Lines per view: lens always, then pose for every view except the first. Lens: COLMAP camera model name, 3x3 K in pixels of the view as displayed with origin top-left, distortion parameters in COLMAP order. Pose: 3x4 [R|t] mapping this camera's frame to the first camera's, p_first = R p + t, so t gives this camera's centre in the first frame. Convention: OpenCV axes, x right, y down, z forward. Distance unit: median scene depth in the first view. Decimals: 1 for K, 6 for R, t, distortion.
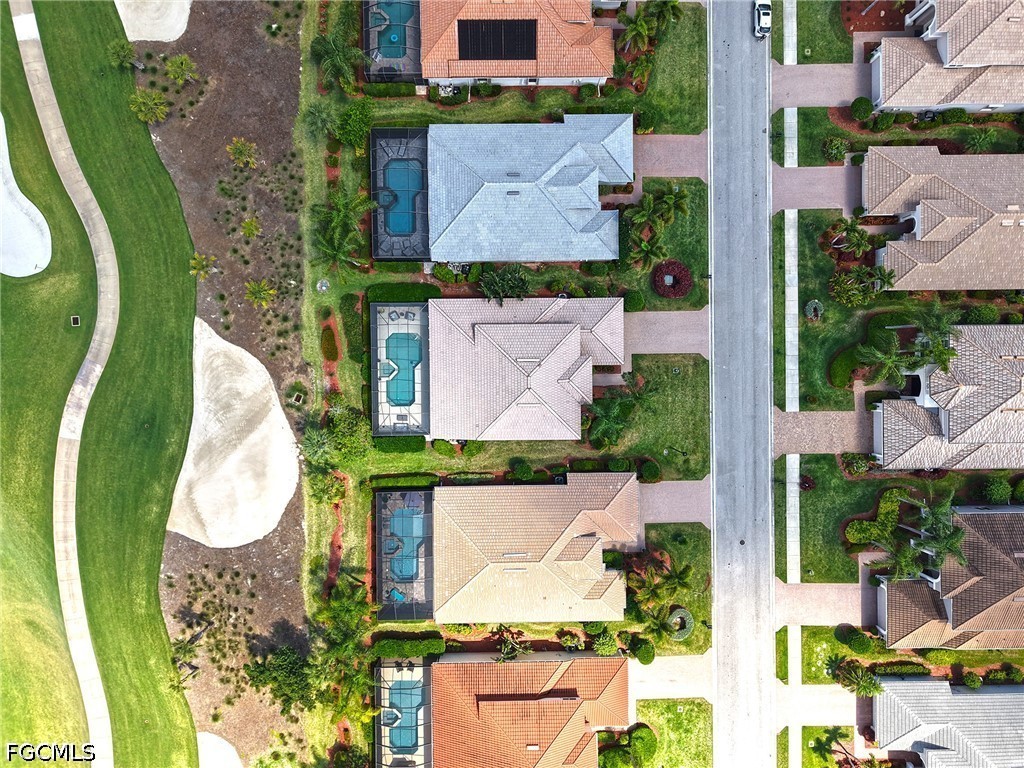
lens RADIAL K [[690.3, 0, 503.3], [0, 690.3, 384.1], [0, 0, 1]] dist [0.033533, -0.021564]
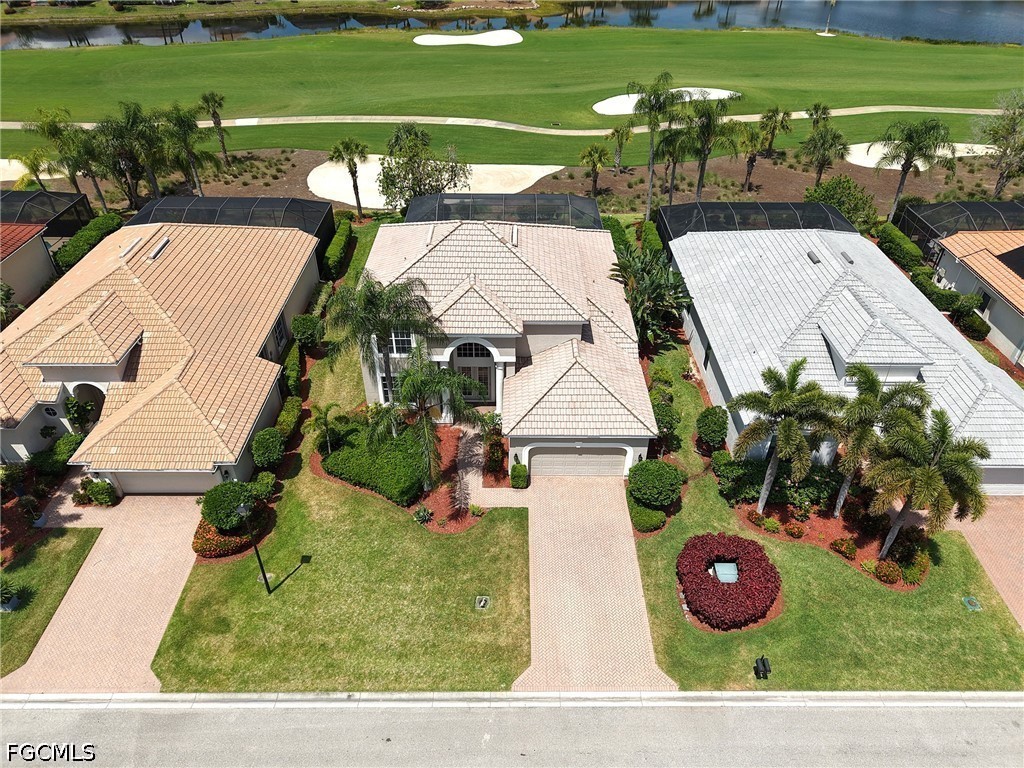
lens RADIAL K [[690.9, 0, 512.0], [0, 690.9, 384.0], [0, 0, 1]] dist [0.029826, -0.022525]
pose [[-0.012850, 0.587772, -0.808925, 0.479373], [-0.999887, -0.013870, 0.005805, -0.035646], [-0.007807, 0.808908, 0.587883, 0.692024]]
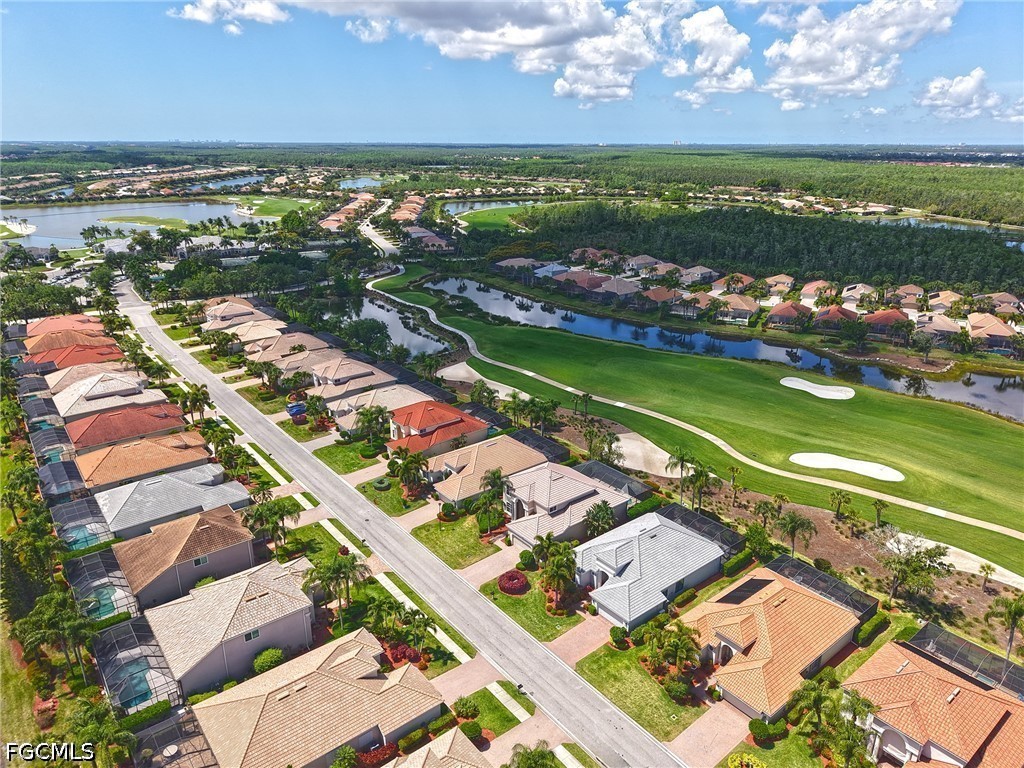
lens RADIAL K [[690.9, 0, 512.0], [0, 690.9, 384.0], [0, 0, 1]] dist [0.029826, -0.022525]
pose [[-0.788454, 0.190603, -0.584818, 0.924720], [-0.614811, -0.273079, 0.739889, -0.995371], [-0.018677, 0.942920, 0.332495, 0.218956]]
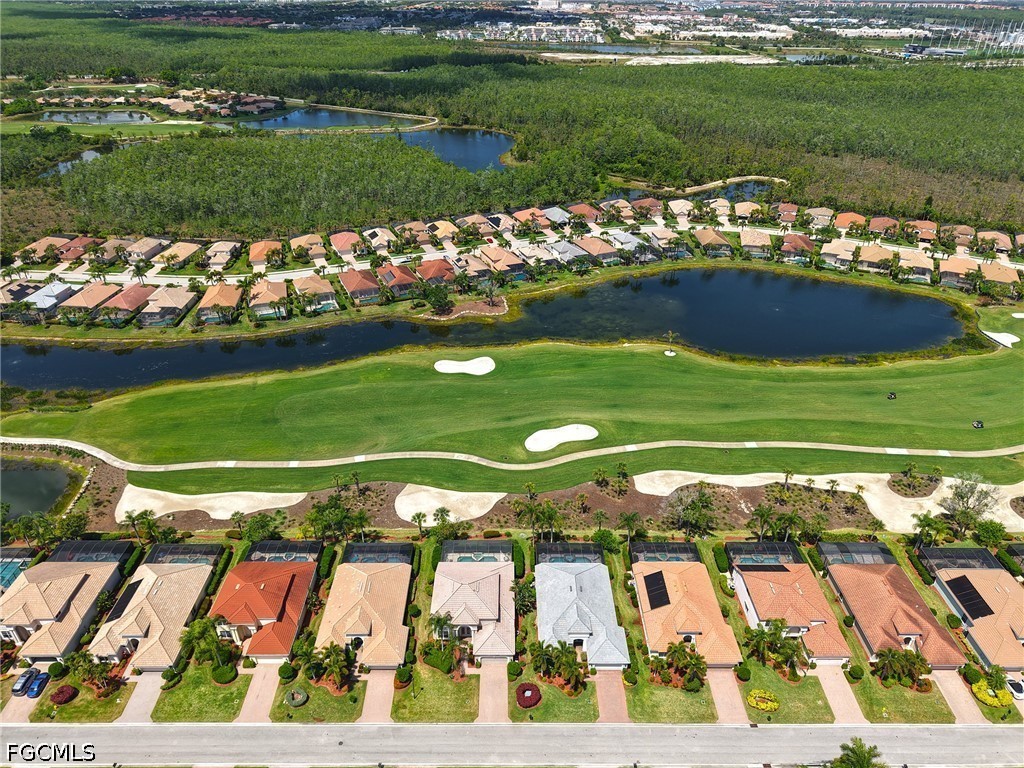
lens RADIAL K [[690.9, 0, 512.0], [0, 690.9, 384.0], [0, 0, 1]] dist [0.029826, -0.022525]
pose [[-0.005440, 0.498844, -0.866675, 1.197386], [-0.999779, -0.020332, -0.005427, -0.092822], [-0.020328, 0.866453, 0.498844, -0.326434]]
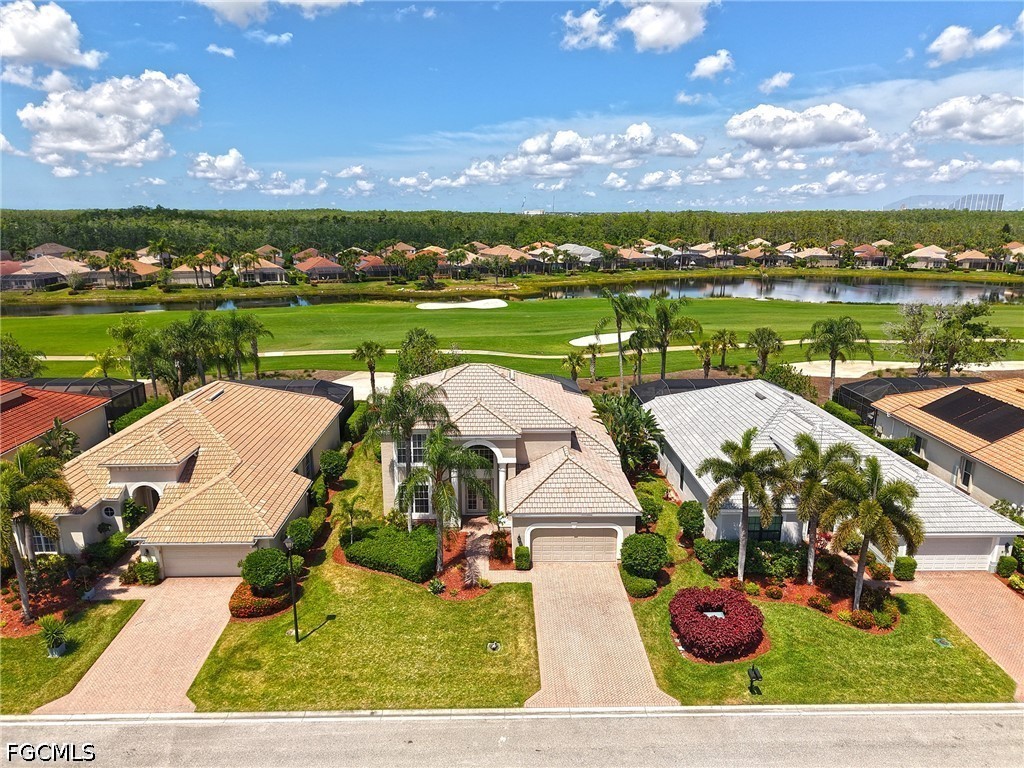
lens RADIAL K [[690.3, 0, 503.3], [0, 690.3, 384.1], [0, 0, 1]] dist [0.033533, -0.021564]
pose [[0.001861, 0.231352, -0.972868, 0.603254], [-0.999990, 0.004384, -0.000871, -0.025334], [0.004064, 0.972860, 0.231358, 0.762946]]
